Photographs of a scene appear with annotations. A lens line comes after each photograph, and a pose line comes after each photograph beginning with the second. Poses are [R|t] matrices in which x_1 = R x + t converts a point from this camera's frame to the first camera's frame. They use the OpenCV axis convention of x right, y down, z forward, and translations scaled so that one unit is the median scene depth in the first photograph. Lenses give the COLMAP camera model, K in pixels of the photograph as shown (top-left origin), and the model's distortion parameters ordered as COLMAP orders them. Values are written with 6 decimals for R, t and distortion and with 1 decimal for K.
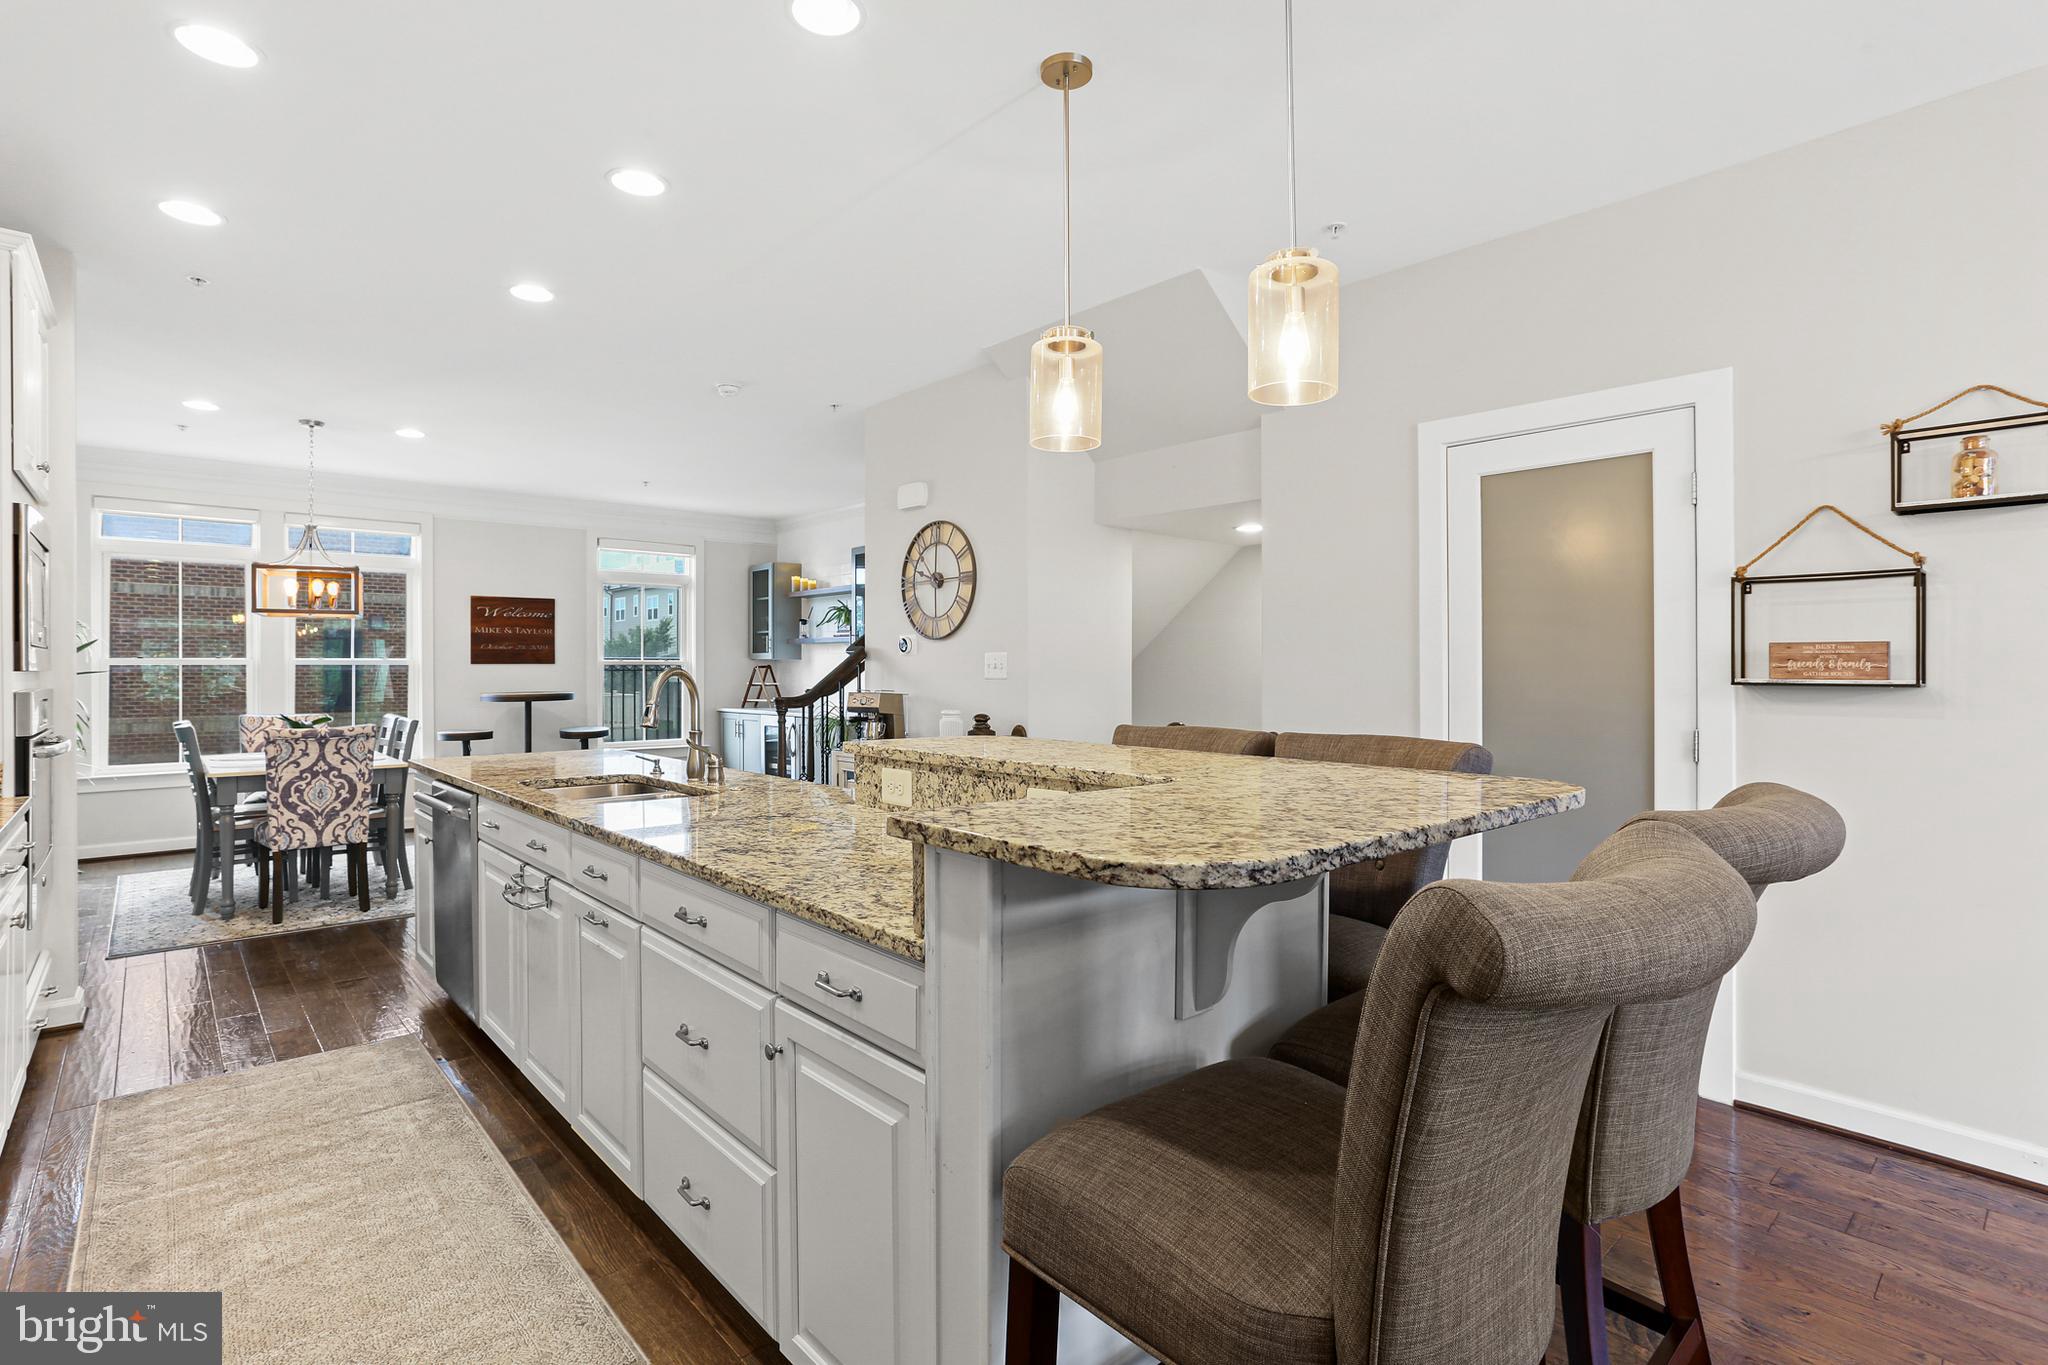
lens RADIAL K [[986.9, 0, 1017.8], [0, 986.9, 668.6], [0, 0, 1]] dist [-0.040950, 0.017794]
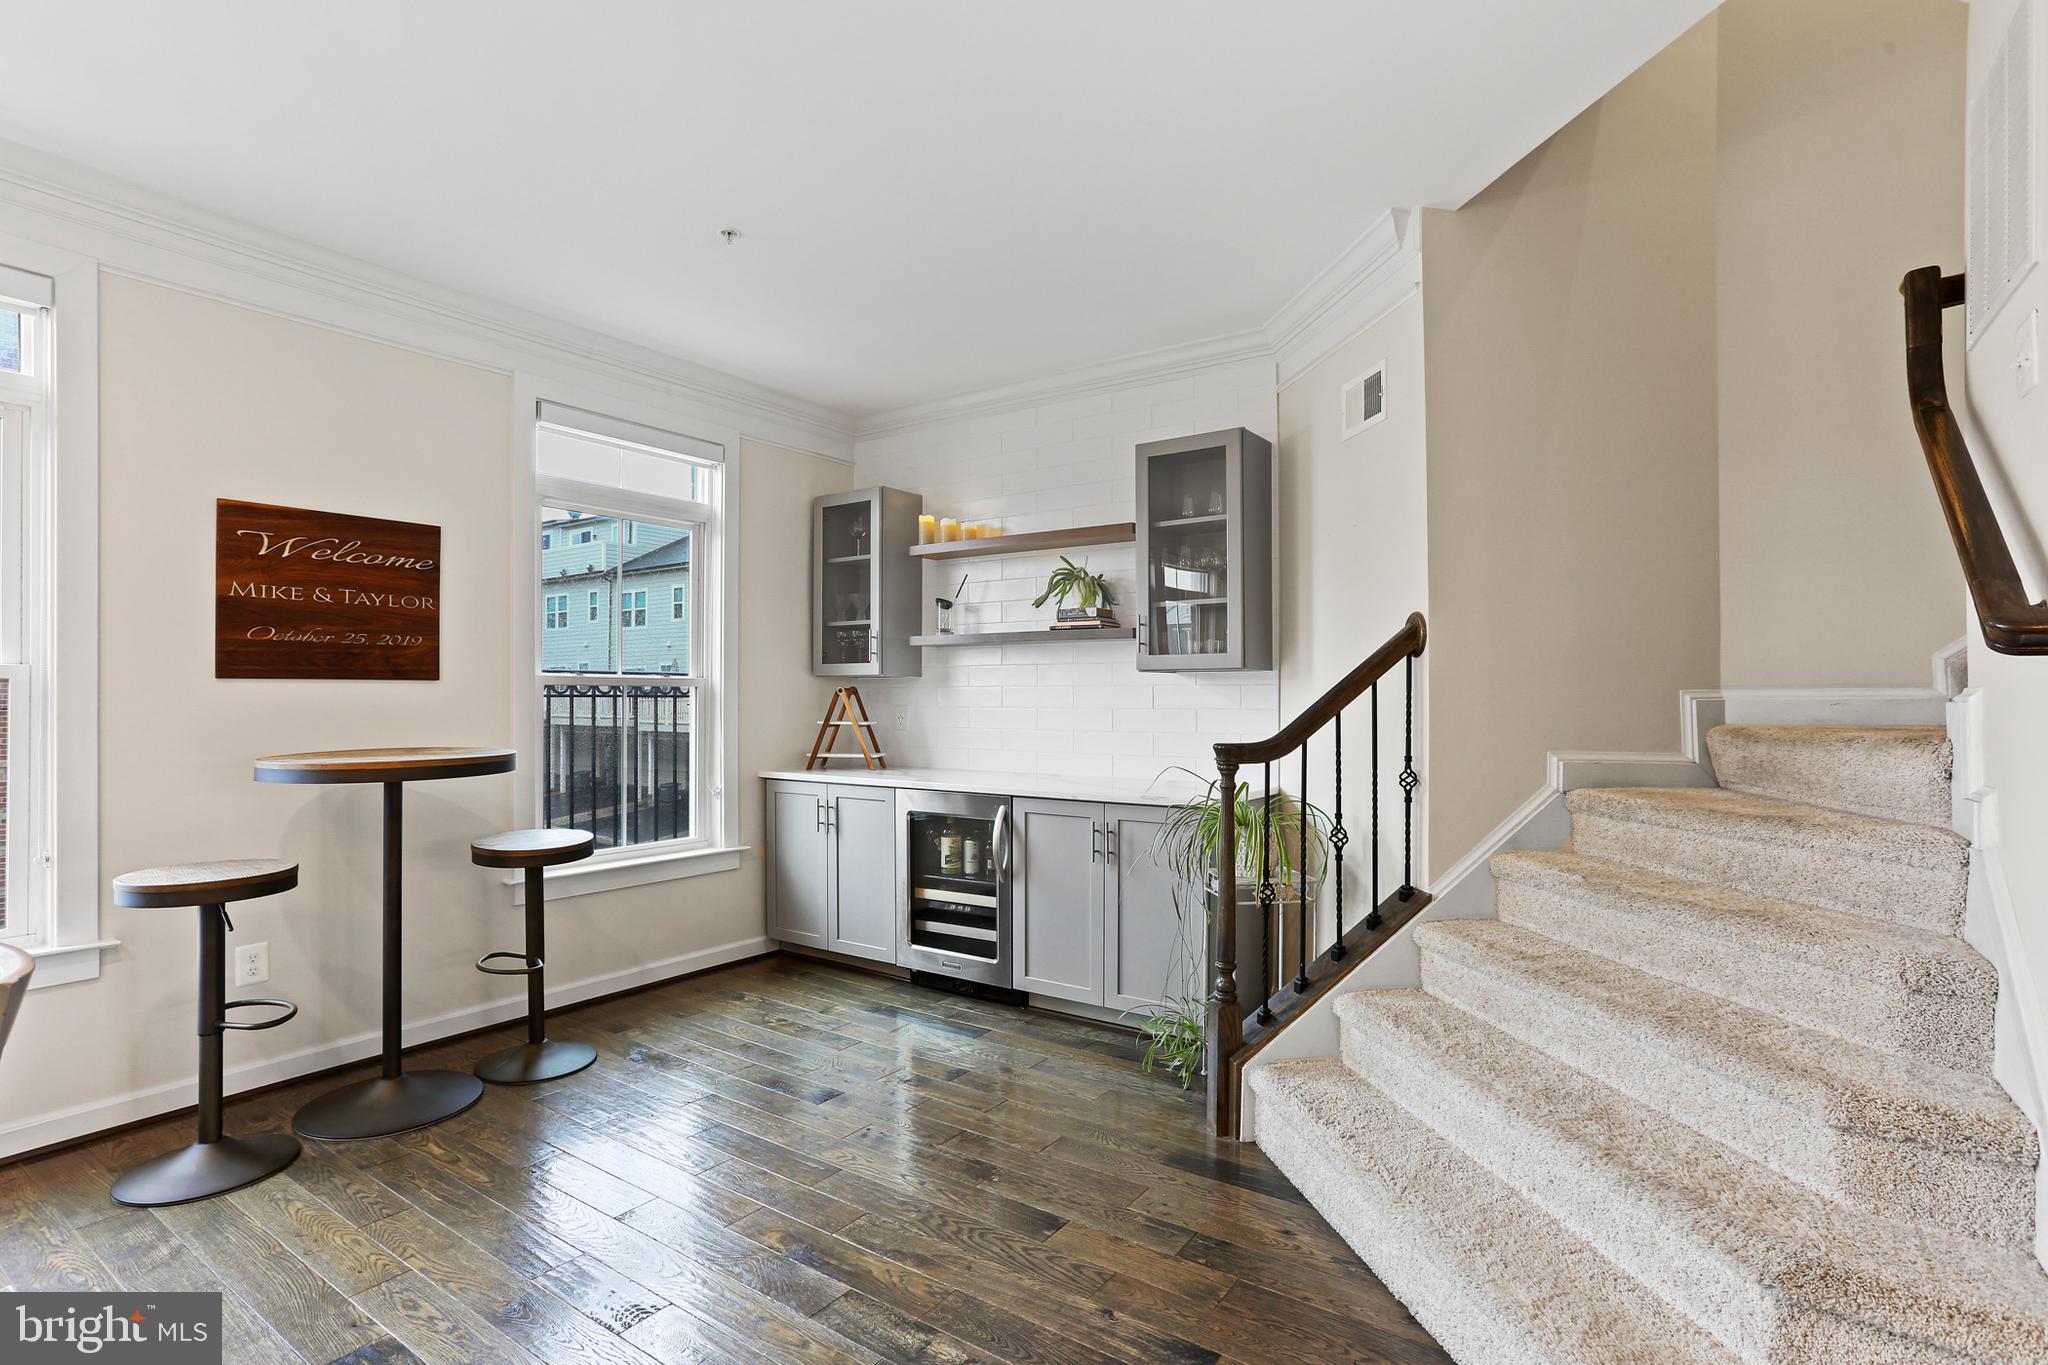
lens RADIAL K [[986.9, 0, 1034.0], [0, 986.9, 690.8], [0, 0, 1]] dist [-0.040950, 0.017794]
pose [[0.969339, 0.013630, 0.245350, -0.363396], [-0.015882, 0.999848, 0.007201, -0.008531], [-0.245215, -0.010877, 0.969408, 0.589313]]
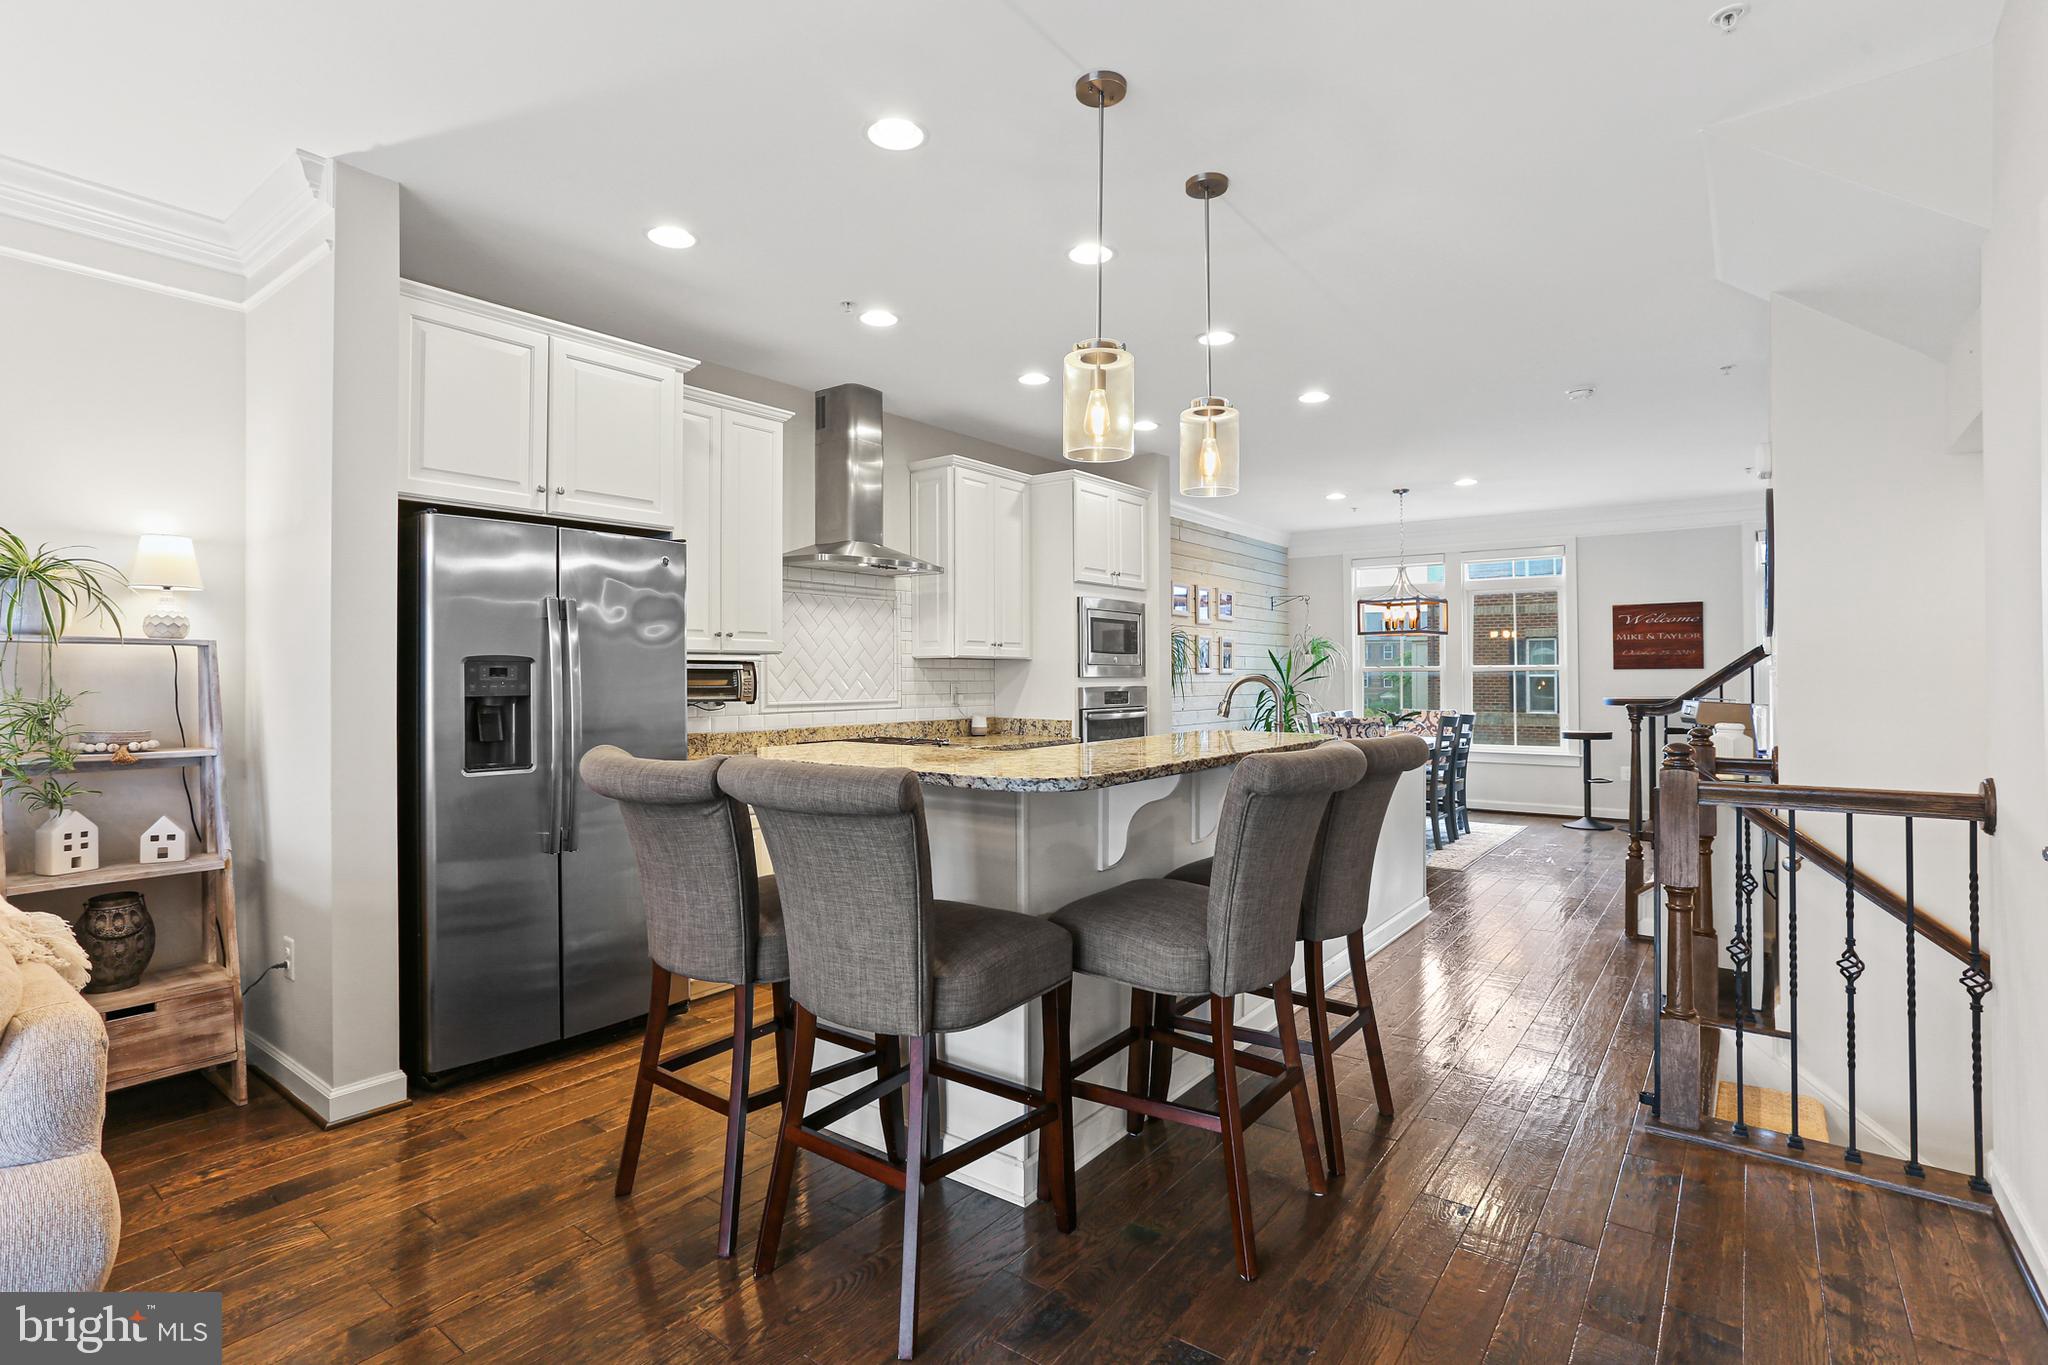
lens RADIAL K [[986.9, 0, 1028.4], [0, 986.9, 666.8], [0, 0, 1]] dist [-0.040950, 0.017794]
pose [[0.180403, -0.010511, -0.983537, 0.390213], [0.004059, 0.999942, -0.009941, 0.000267], [0.983584, -0.002199, 0.180435, 0.188107]]
